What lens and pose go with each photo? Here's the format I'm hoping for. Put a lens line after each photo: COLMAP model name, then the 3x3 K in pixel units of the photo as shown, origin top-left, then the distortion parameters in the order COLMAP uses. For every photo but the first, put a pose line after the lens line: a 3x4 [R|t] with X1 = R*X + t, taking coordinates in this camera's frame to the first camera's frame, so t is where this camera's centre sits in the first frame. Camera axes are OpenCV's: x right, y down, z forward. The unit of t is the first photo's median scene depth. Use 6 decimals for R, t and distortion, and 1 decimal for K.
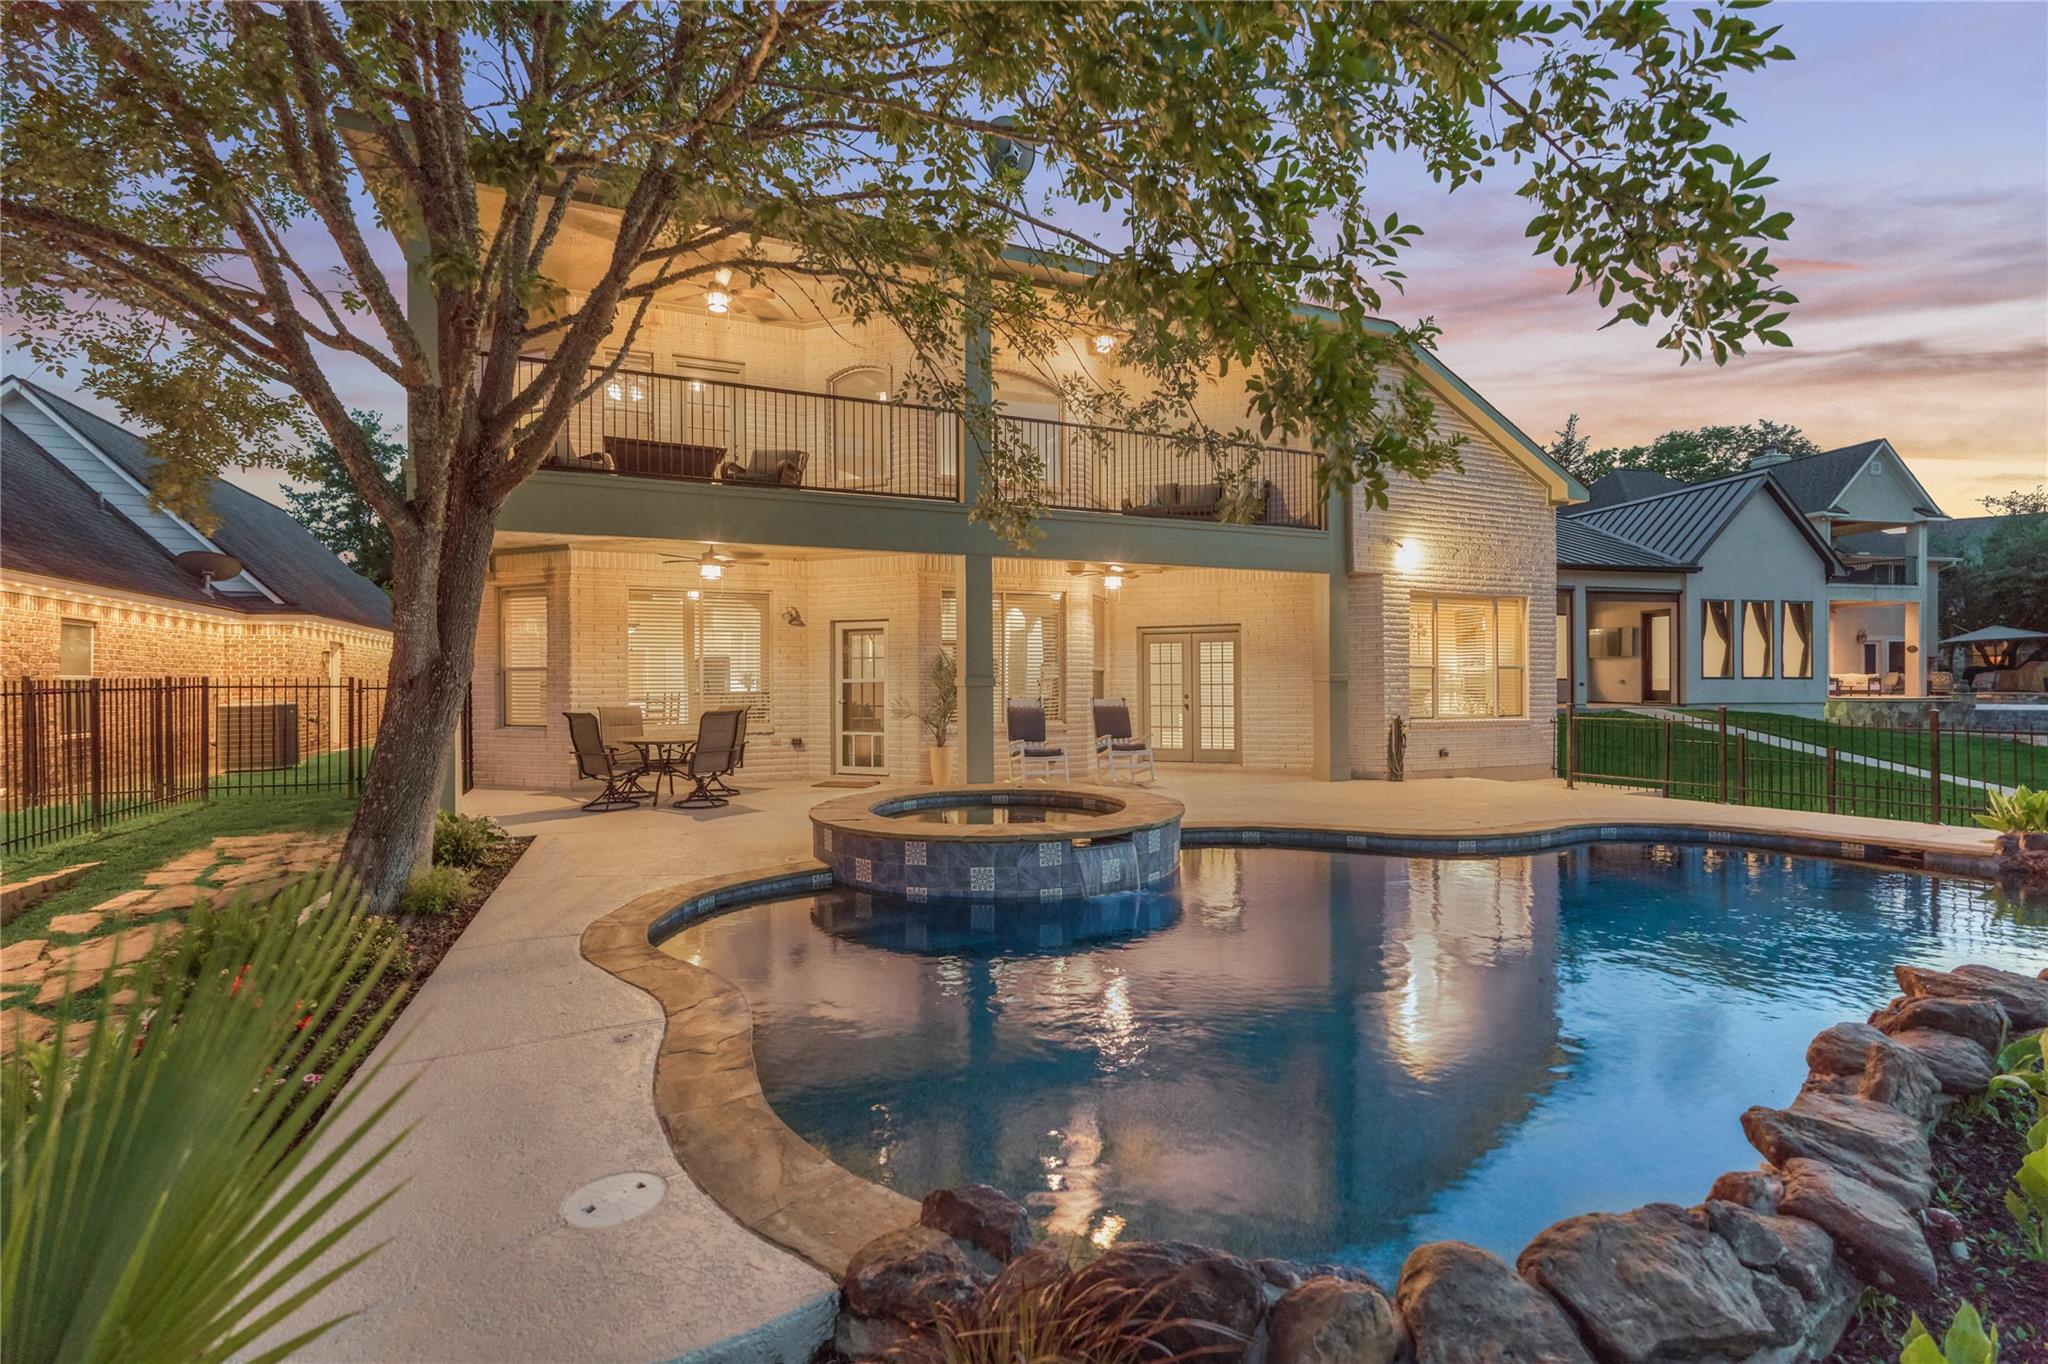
lens RADIAL K [[908.5, 0, 1024.0], [0, 908.5, 682.0], [0, 0, 1]] dist [0.000984, 0.000495]
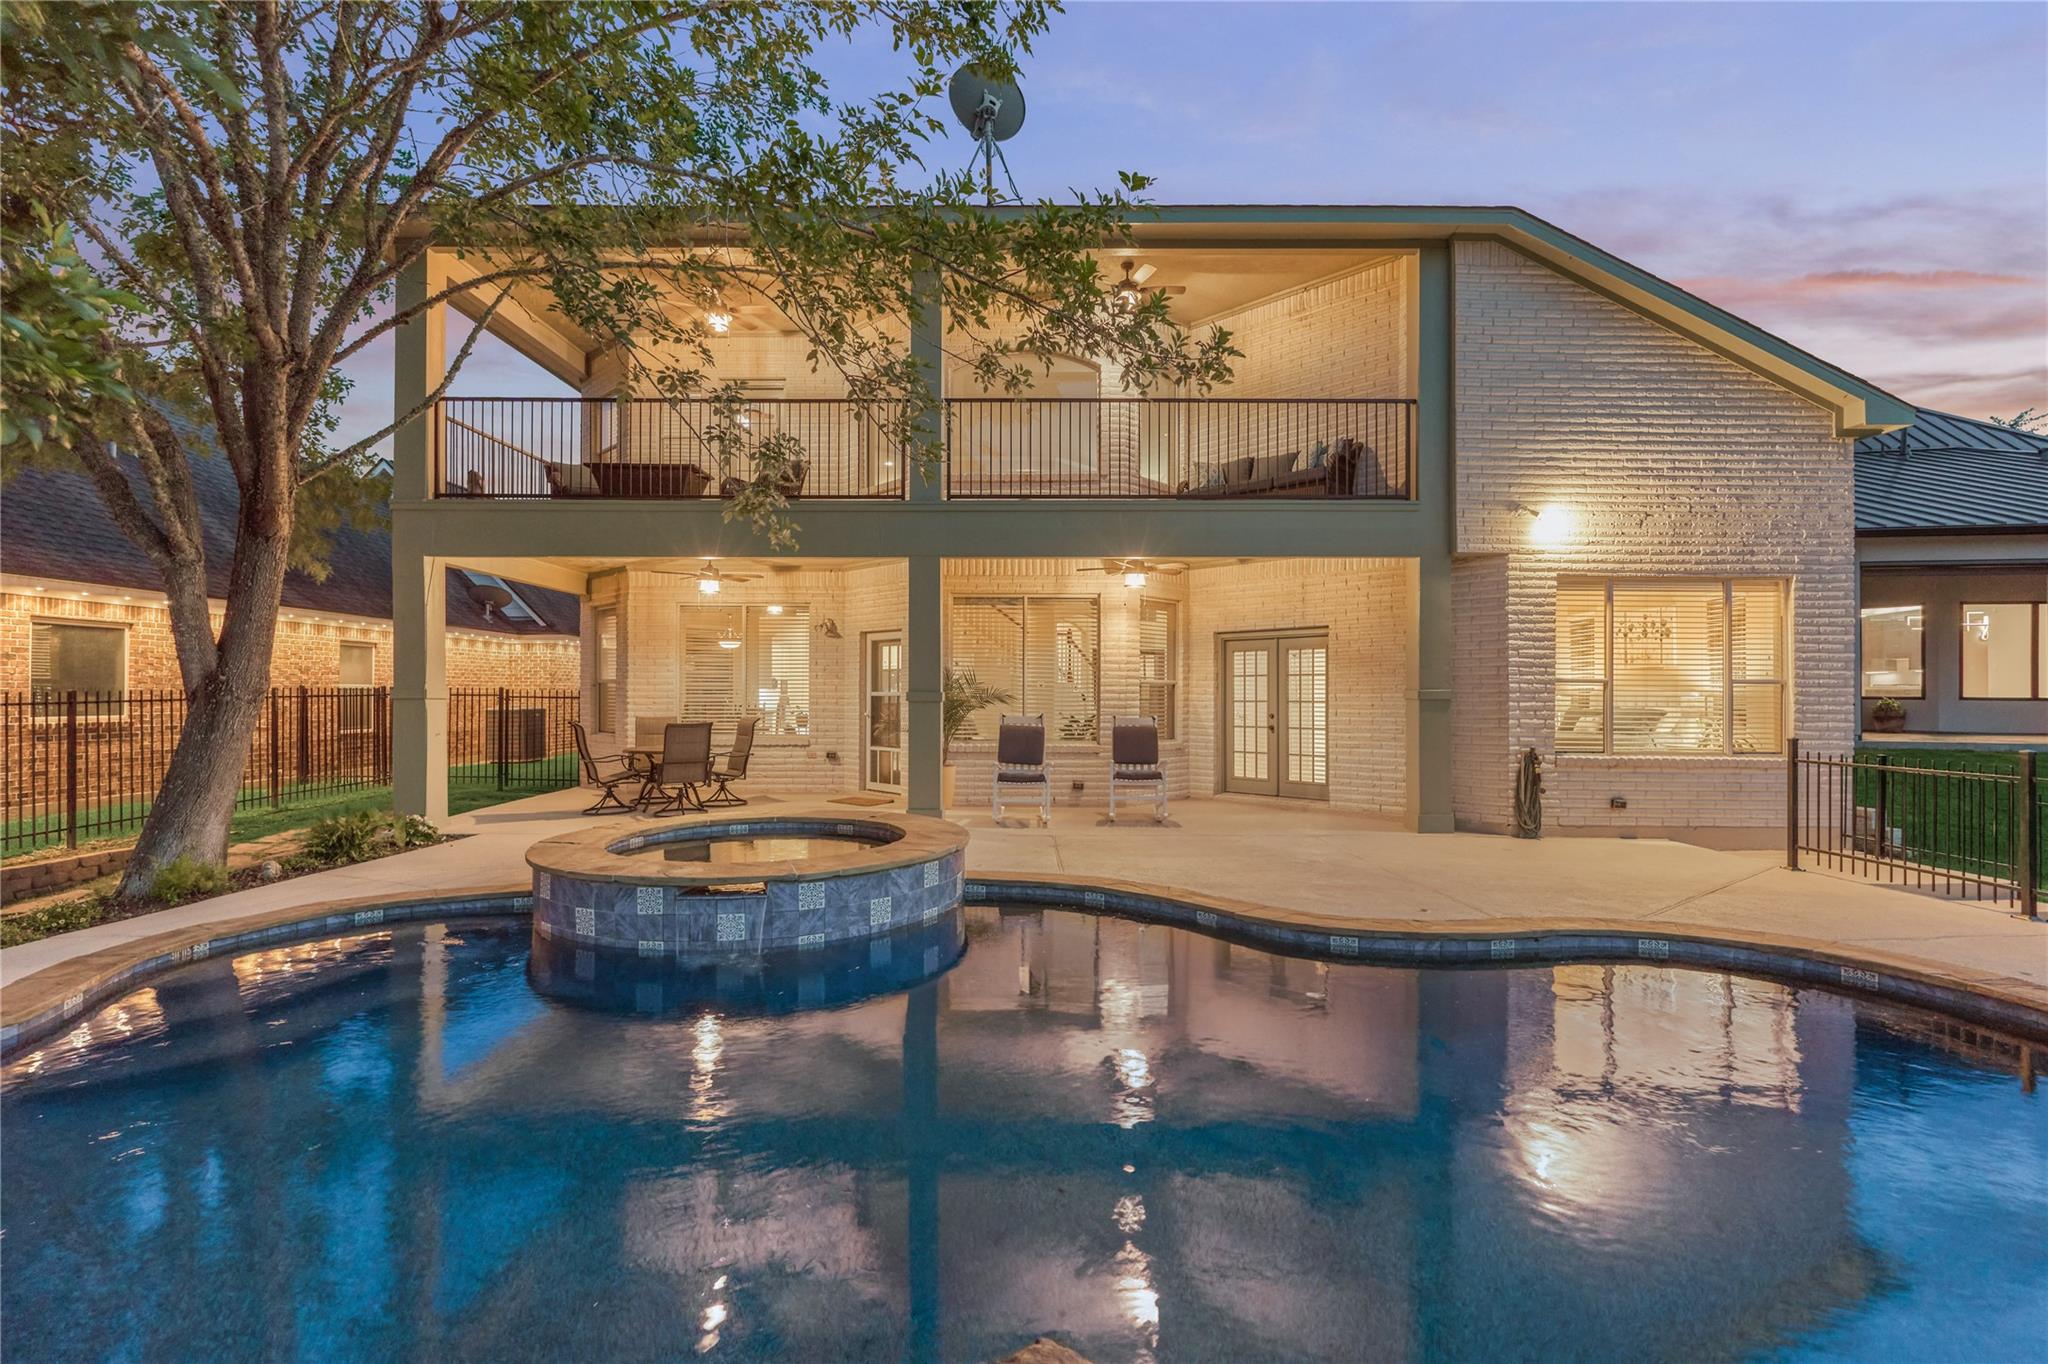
lens RADIAL K [[908.5, 0, 1024.0], [0, 908.5, 682.0], [0, 0, 1]] dist [0.000984, 0.000495]
pose [[0.918933, 0.003252, -0.394400, 0.325600], [-0.006644, 0.999952, -0.007235, -0.007845], [0.394358, 0.009269, 0.918910, 0.174282]]
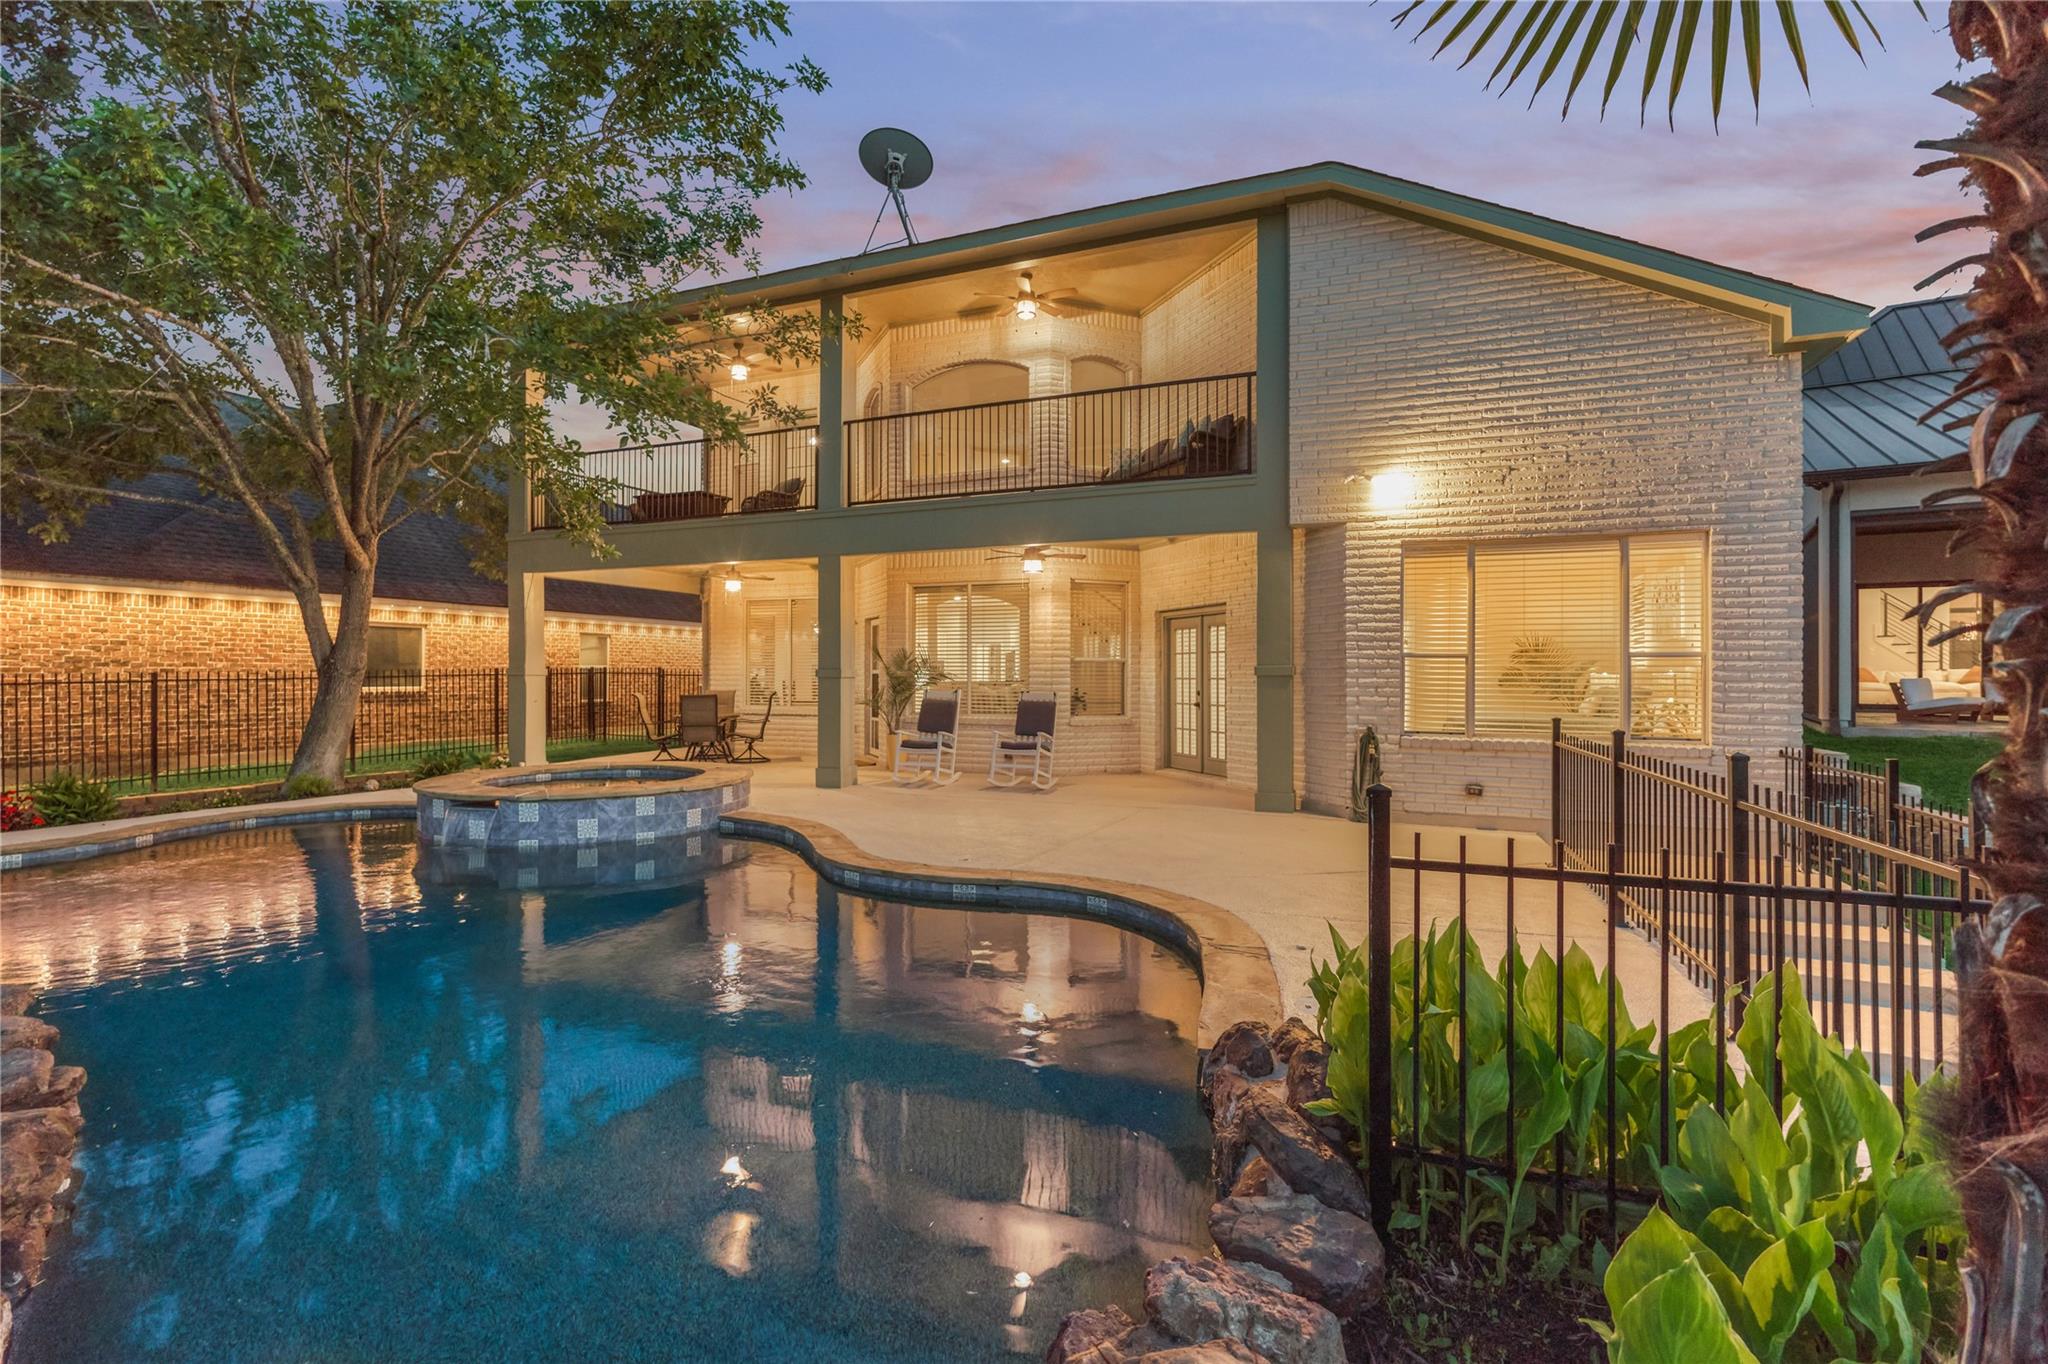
lens RADIAL K [[911.1, 0, 1009.4], [0, 911.1, 660.2], [0, 0, 1]] dist [0.001550, -0.000302]
pose [[0.701828, -0.003298, -0.712339, 0.710564], [-0.003460, 0.999962, -0.008038, -0.006915], [0.712338, 0.008106, 0.701790, 0.326145]]
